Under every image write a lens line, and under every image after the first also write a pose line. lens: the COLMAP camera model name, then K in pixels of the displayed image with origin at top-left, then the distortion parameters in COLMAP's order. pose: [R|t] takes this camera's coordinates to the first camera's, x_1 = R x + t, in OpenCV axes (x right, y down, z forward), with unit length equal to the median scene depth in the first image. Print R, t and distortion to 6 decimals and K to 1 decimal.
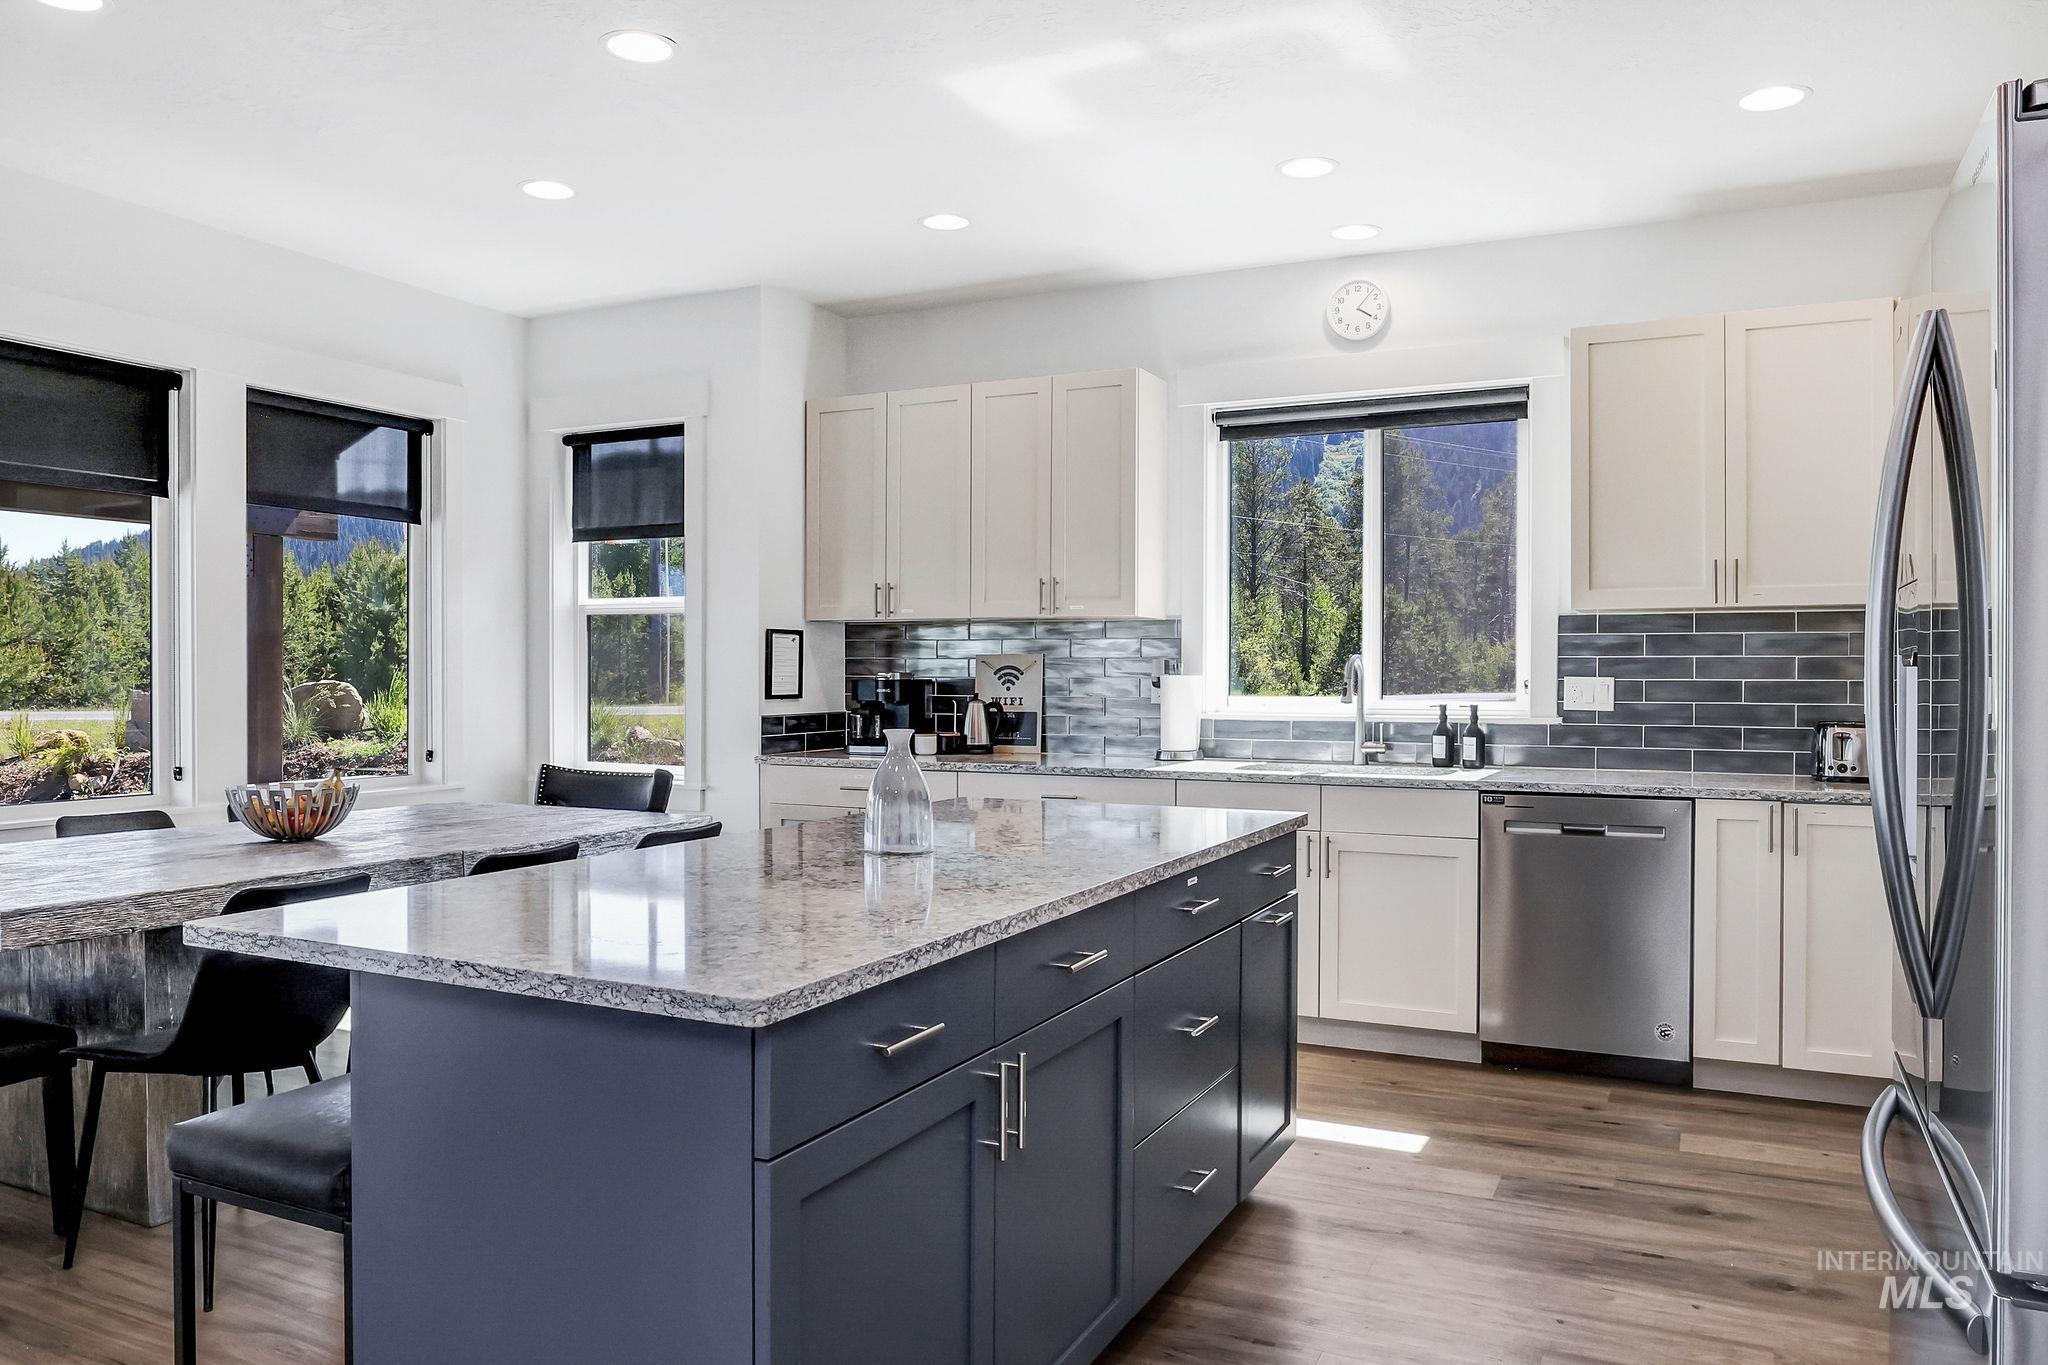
lens RADIAL K [[1433.8, 0, 1016.7], [0, 1433.8, 680.9], [0, 0, 1]] dist [-0.056795, 0.049649]
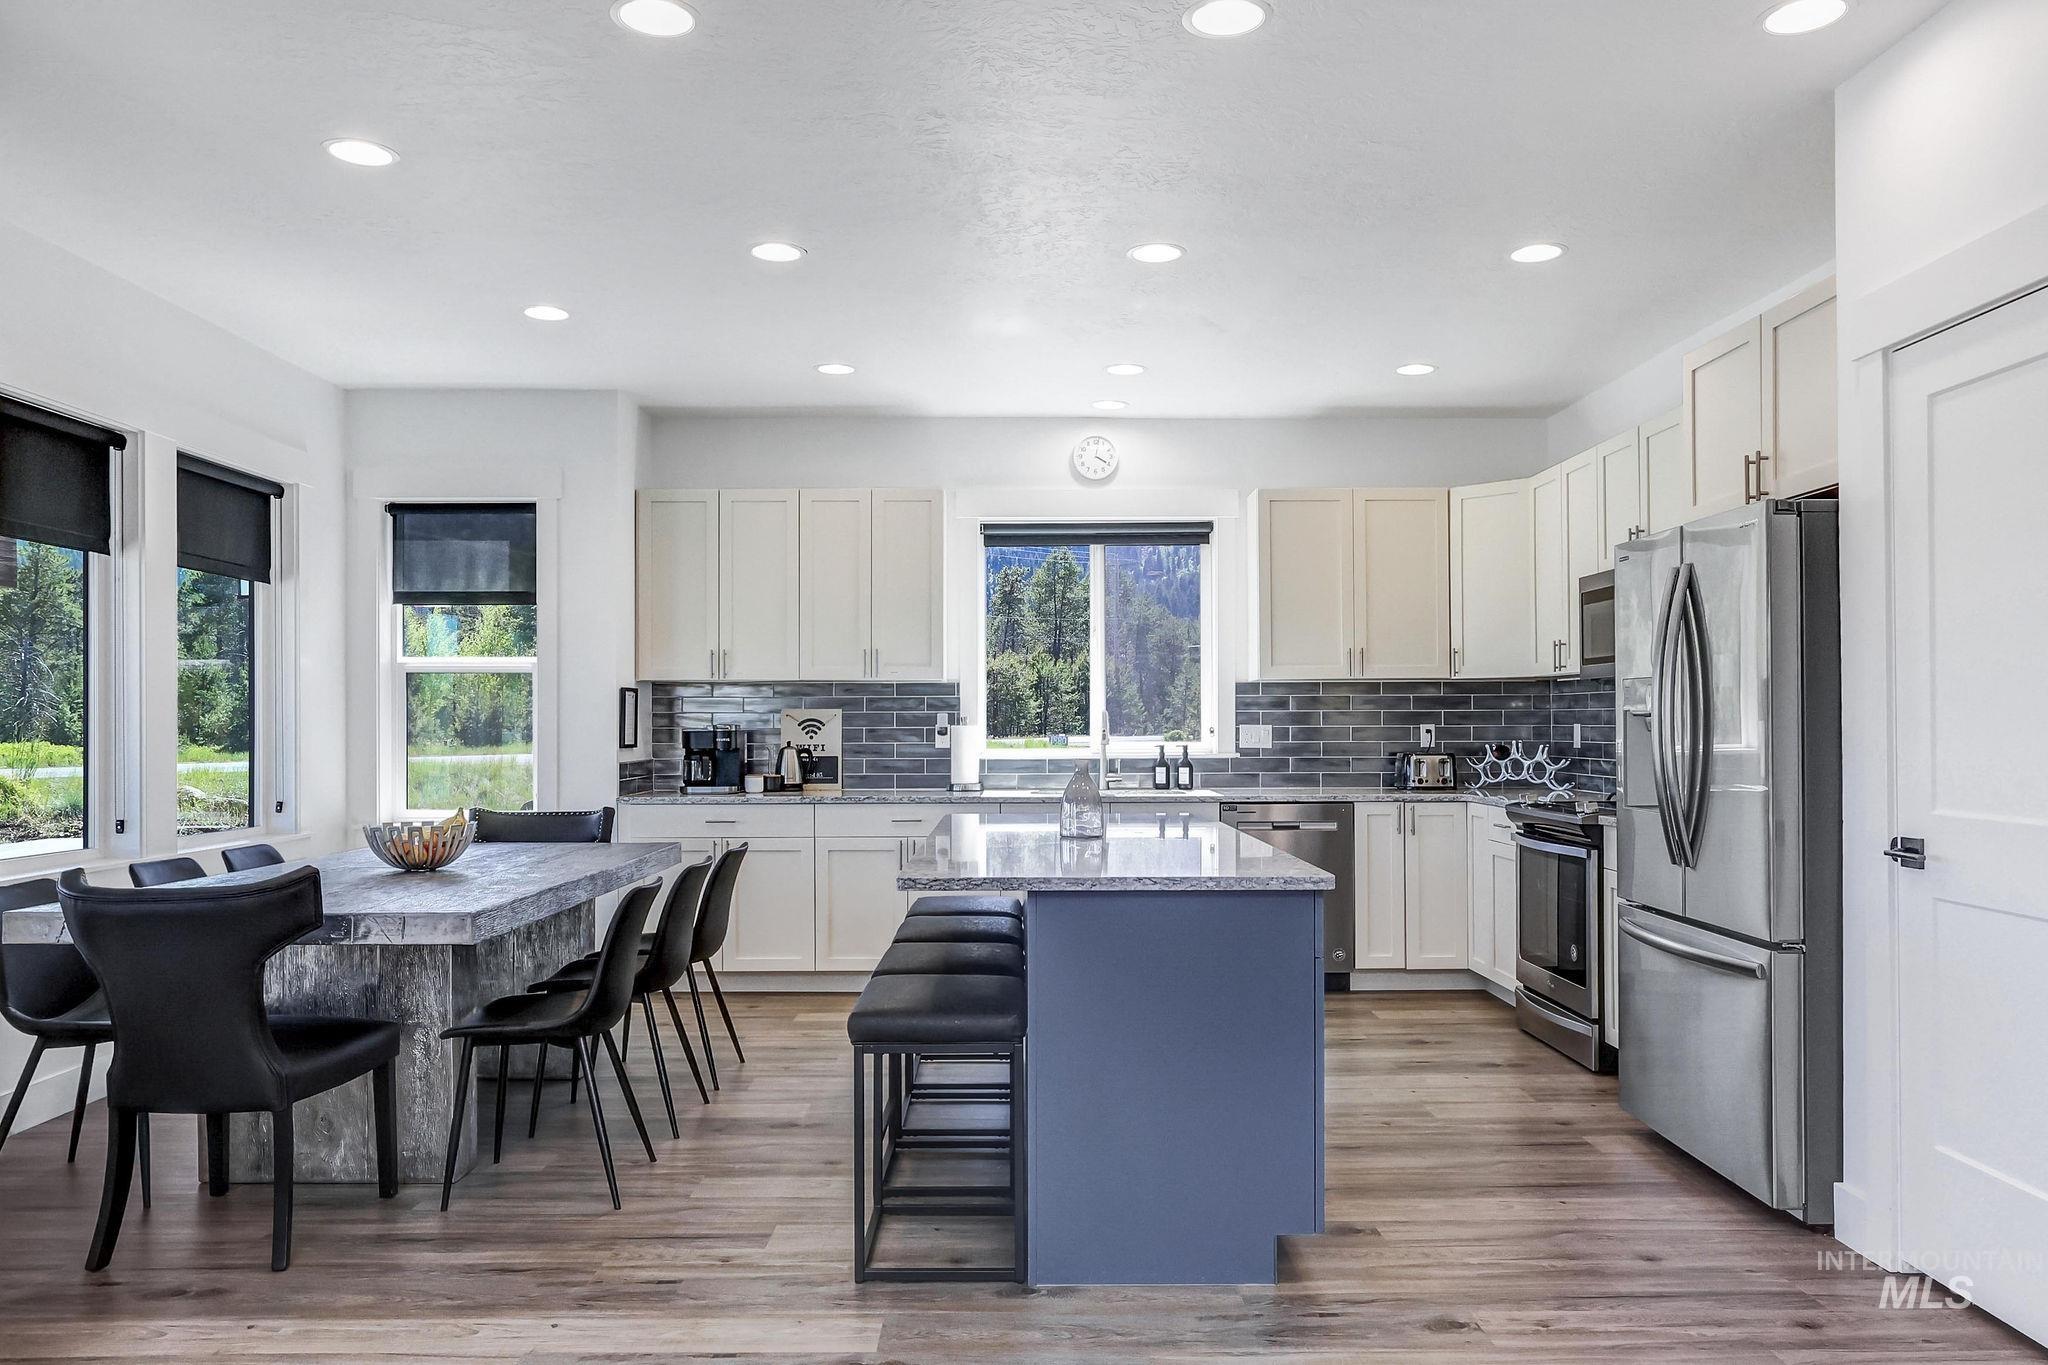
lens RADIAL K [[1430.6, 0, 1023.5], [0, 1430.6, 717.0], [0, 0, 1]] dist [-0.018675, 0.001908]
pose [[0.895067, -0.002460, 0.445926, -0.418117], [0.007813, 0.999918, -0.010165, 0.001914], [-0.445864, 0.012582, 0.895012, -0.186203]]
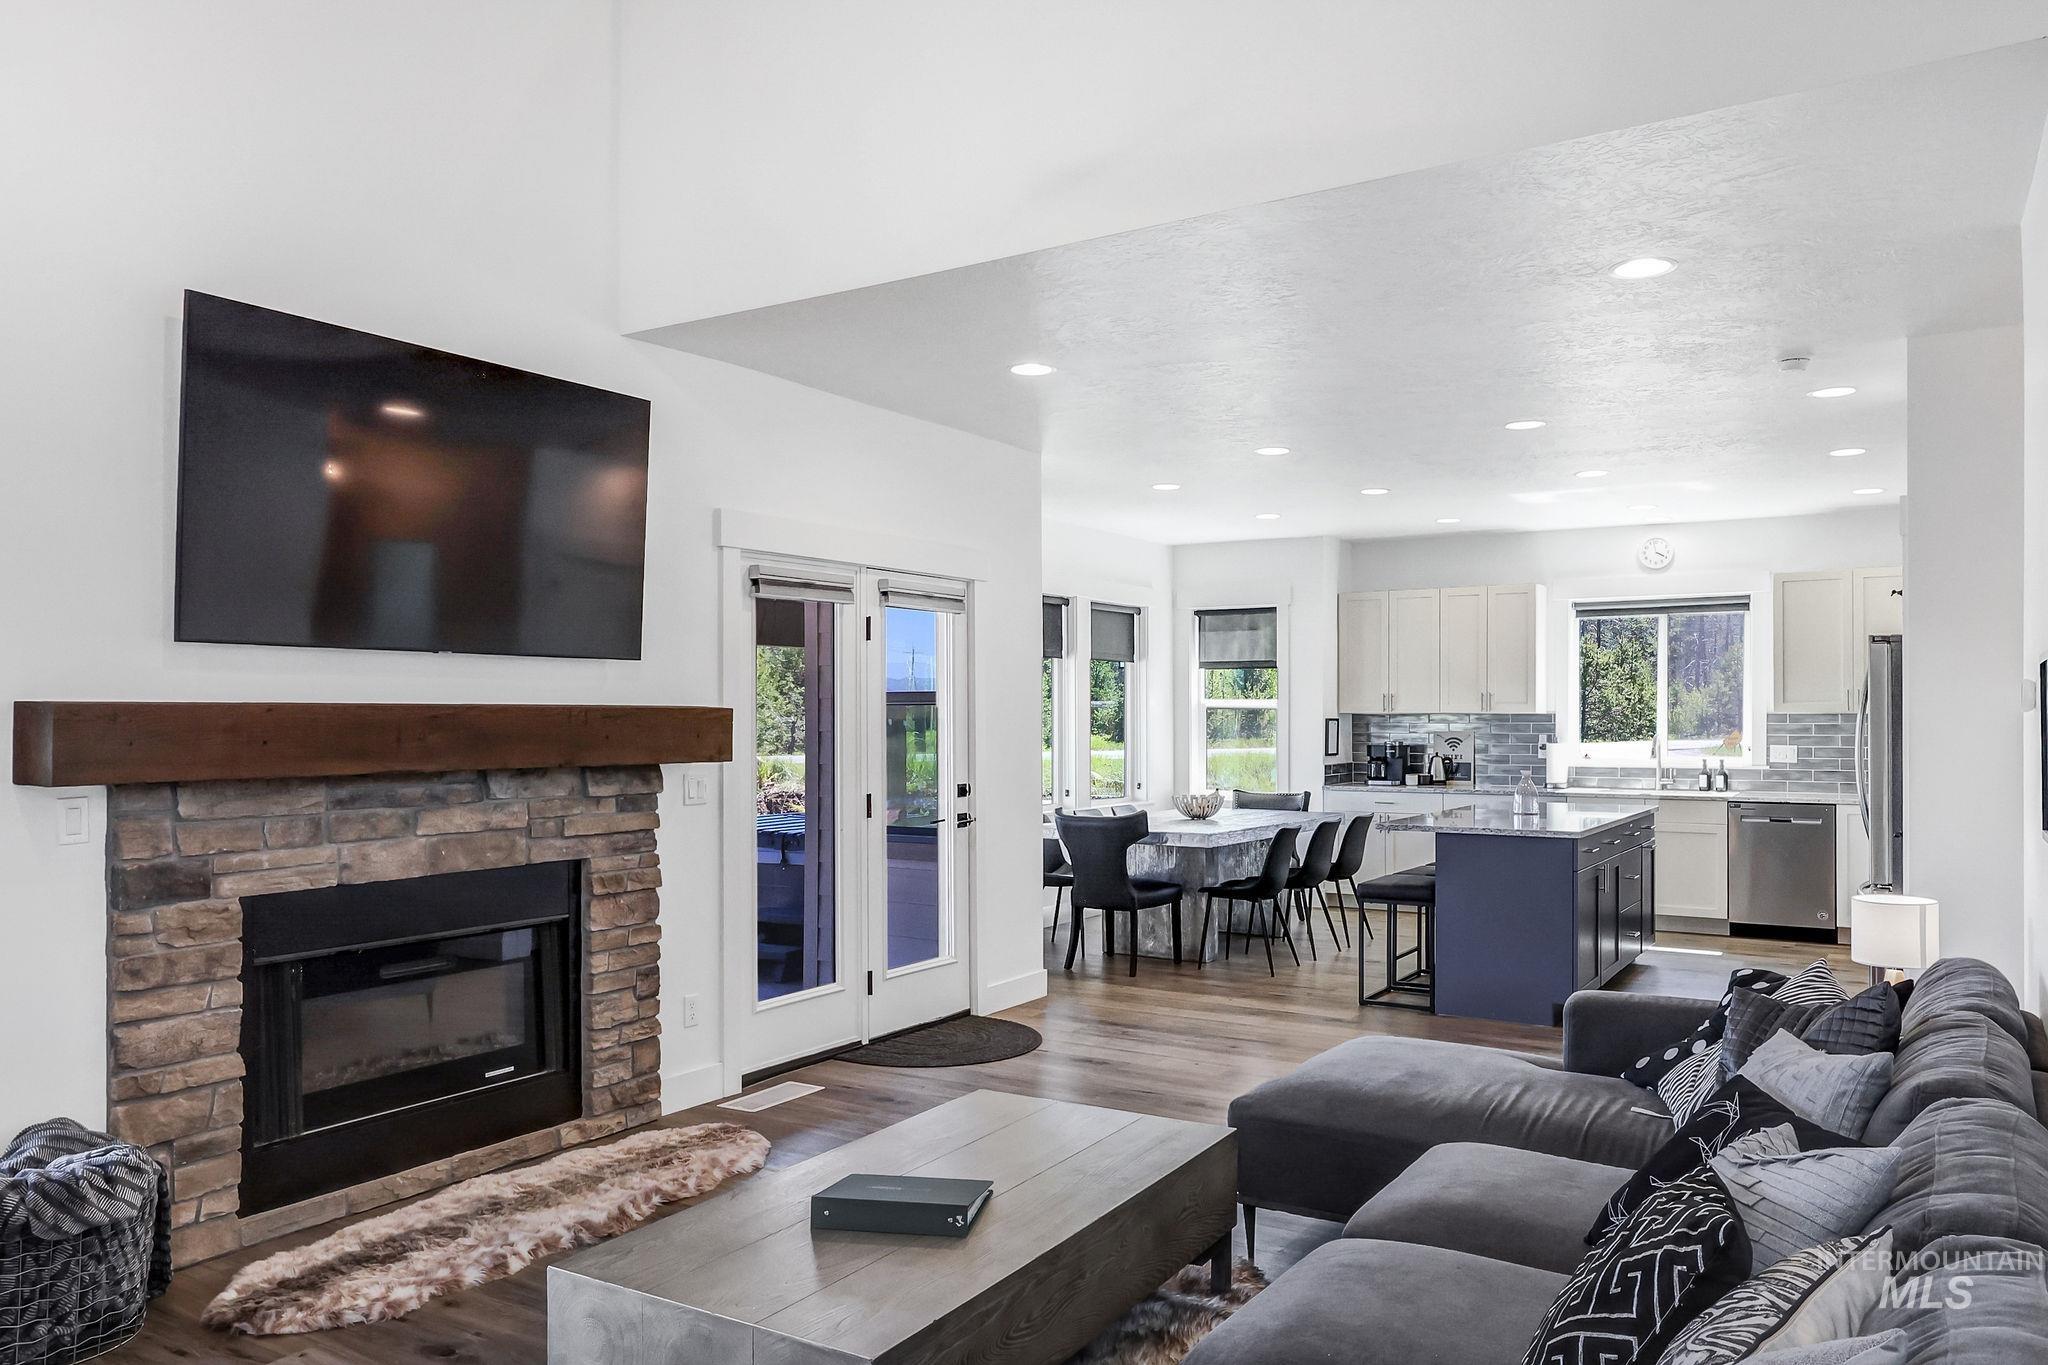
lens RADIAL K [[1430.6, 0, 1023.5], [0, 1430.6, 717.0], [0, 0, 1]] dist [-0.018675, 0.001908]
pose [[0.993739, -0.003239, -0.111676, -0.378649], [0.002524, 0.999975, -0.006548, -0.028368], [0.111694, 0.006225, 0.993723, -0.963347]]
